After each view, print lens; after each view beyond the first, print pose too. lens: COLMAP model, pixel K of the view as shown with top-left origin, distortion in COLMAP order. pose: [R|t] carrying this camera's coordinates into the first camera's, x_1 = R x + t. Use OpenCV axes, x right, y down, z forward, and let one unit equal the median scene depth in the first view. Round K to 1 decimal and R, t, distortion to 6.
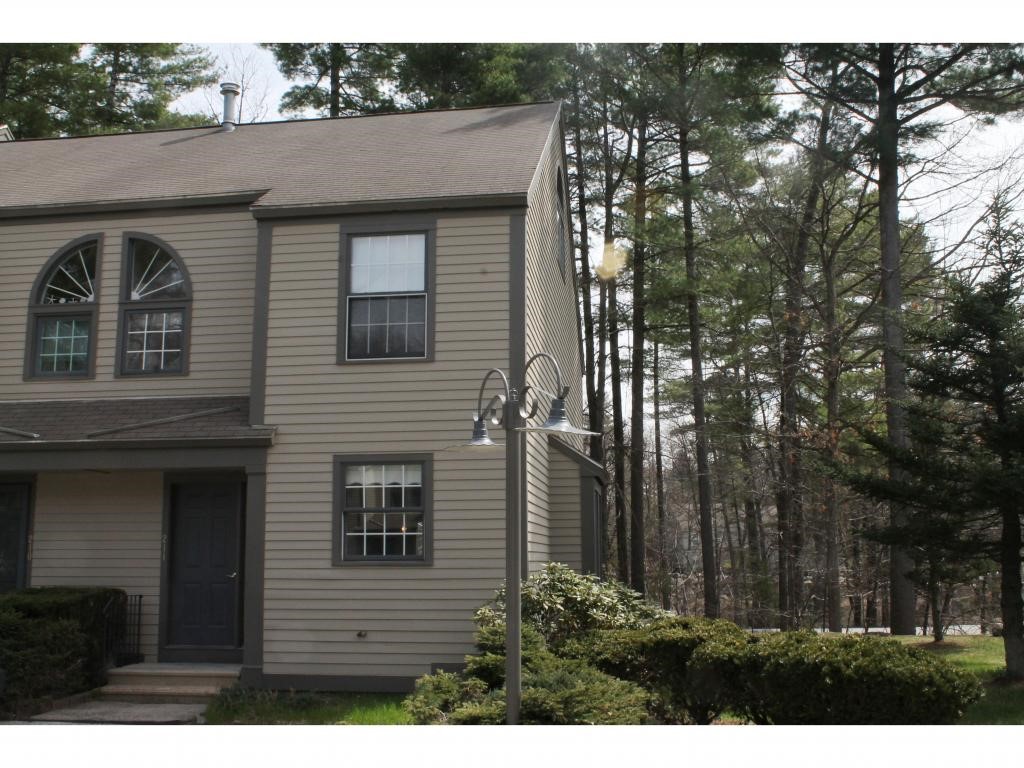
lens RADIAL K [[1042.1, 0, 512.0], [0, 1042.1, 384.0], [0, 0, 1]] dist [-0.054034, 0.001567]
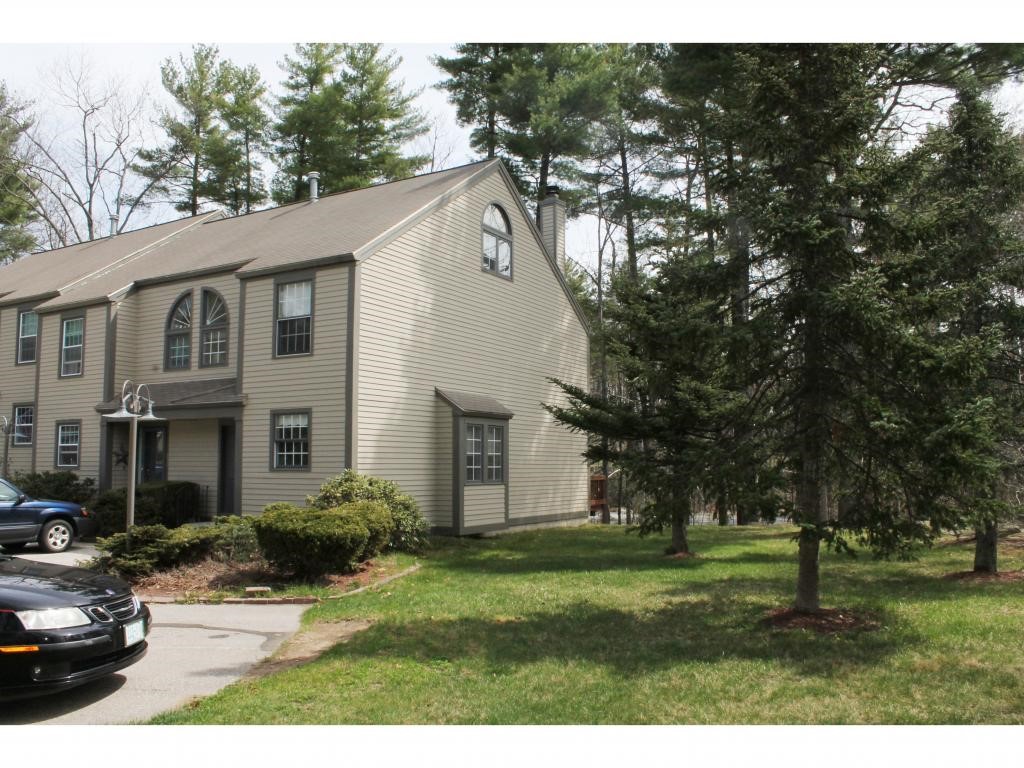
lens RADIAL K [[865.7, 0, 512.0], [0, 865.7, 384.0], [0, 0, 1]] dist [-0.070014, -0.002207]
pose [[0.920116, -0.032527, -0.390293, 0.779152], [0.063037, 0.995852, 0.065616, -0.046809], [0.386540, -0.084977, 0.918349, -0.200632]]
